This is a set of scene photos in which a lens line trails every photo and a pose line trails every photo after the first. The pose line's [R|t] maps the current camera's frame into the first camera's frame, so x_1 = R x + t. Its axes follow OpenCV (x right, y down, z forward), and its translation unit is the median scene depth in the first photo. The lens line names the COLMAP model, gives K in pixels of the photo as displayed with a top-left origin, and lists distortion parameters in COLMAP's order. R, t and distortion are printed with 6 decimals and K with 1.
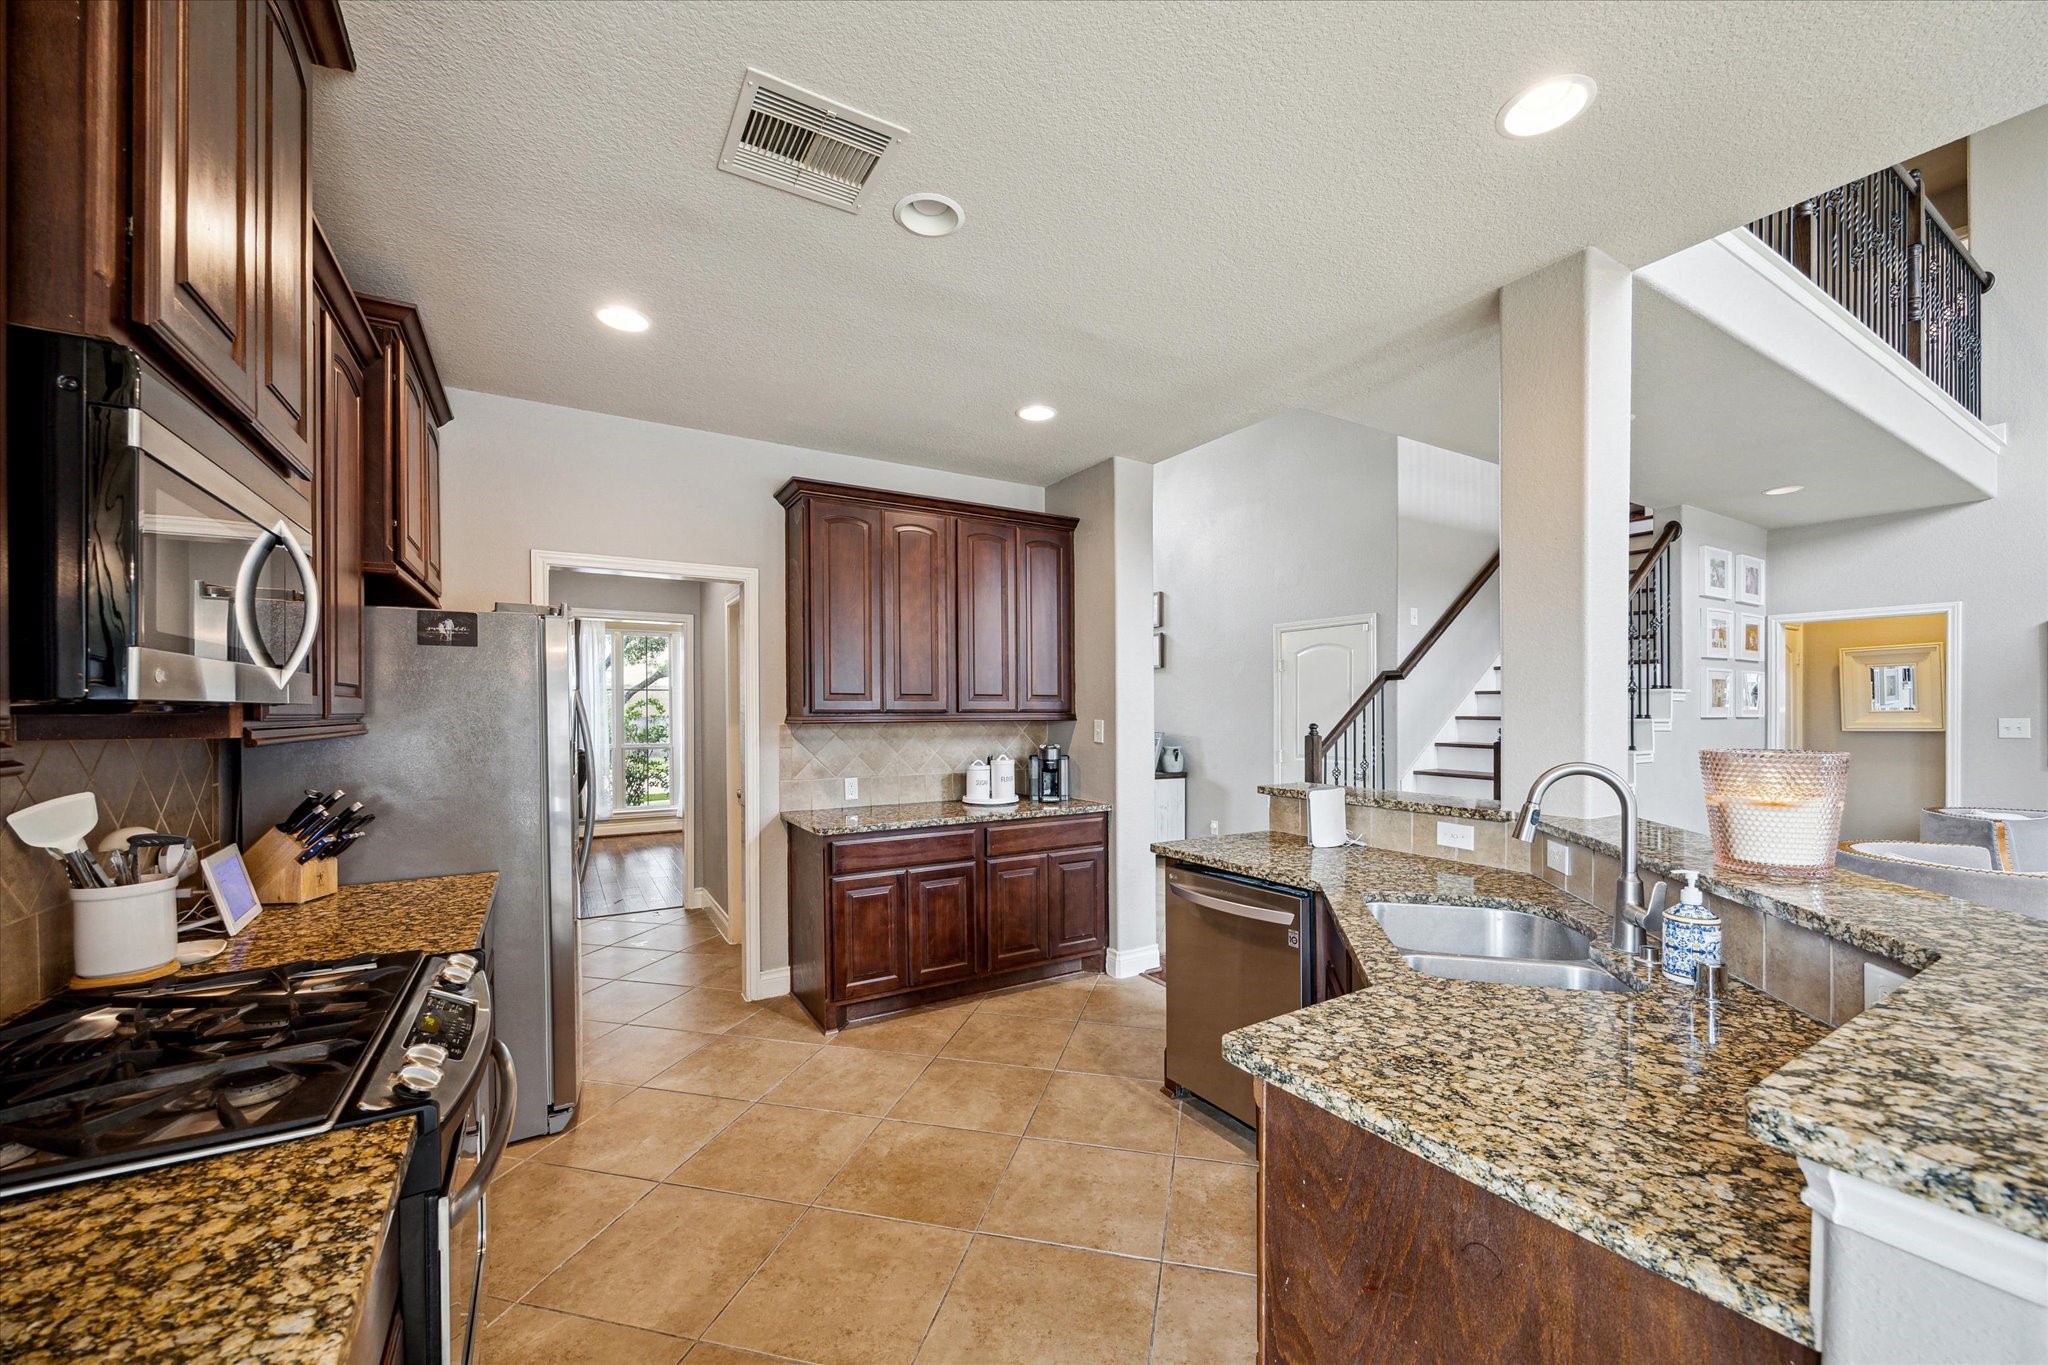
lens RADIAL K [[796.3, 0, 1029.4], [0, 796.3, 713.0], [0, 0, 1]] dist [-0.002034, 0.000249]
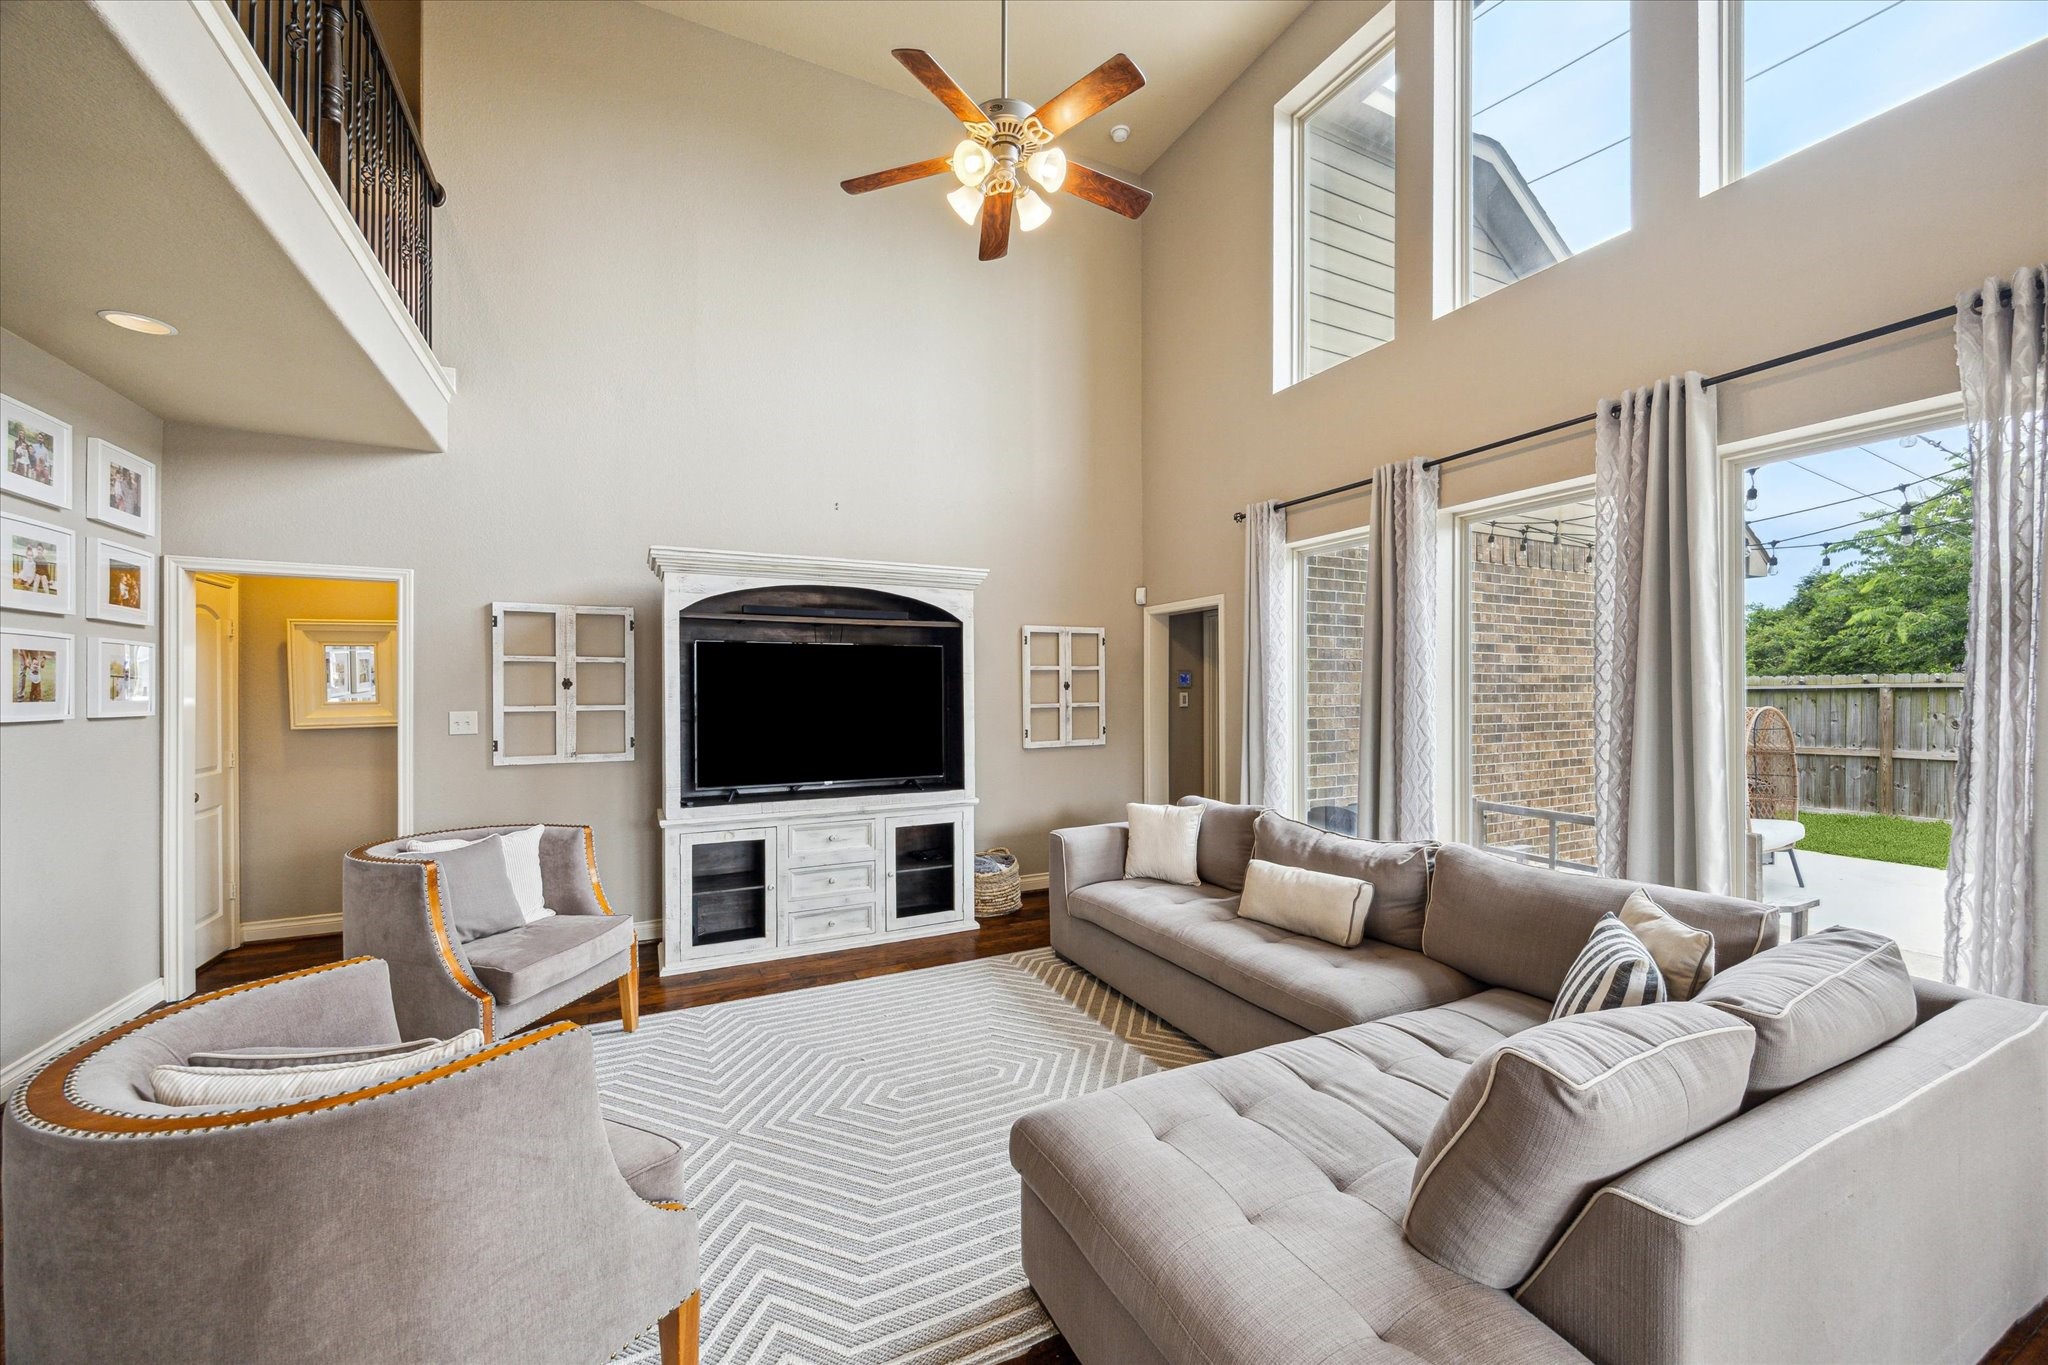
lens RADIAL K [[796.3, 0, 1029.8], [0, 796.3, 684.5], [0, 0, 1]] dist [-0.002034, 0.000249]
pose [[0.083378, 0.005756, 0.996501, 0.383929], [0.003160, 0.999977, -0.006040, -0.013898], [-0.996513, 0.003653, 0.083357, 0.279212]]
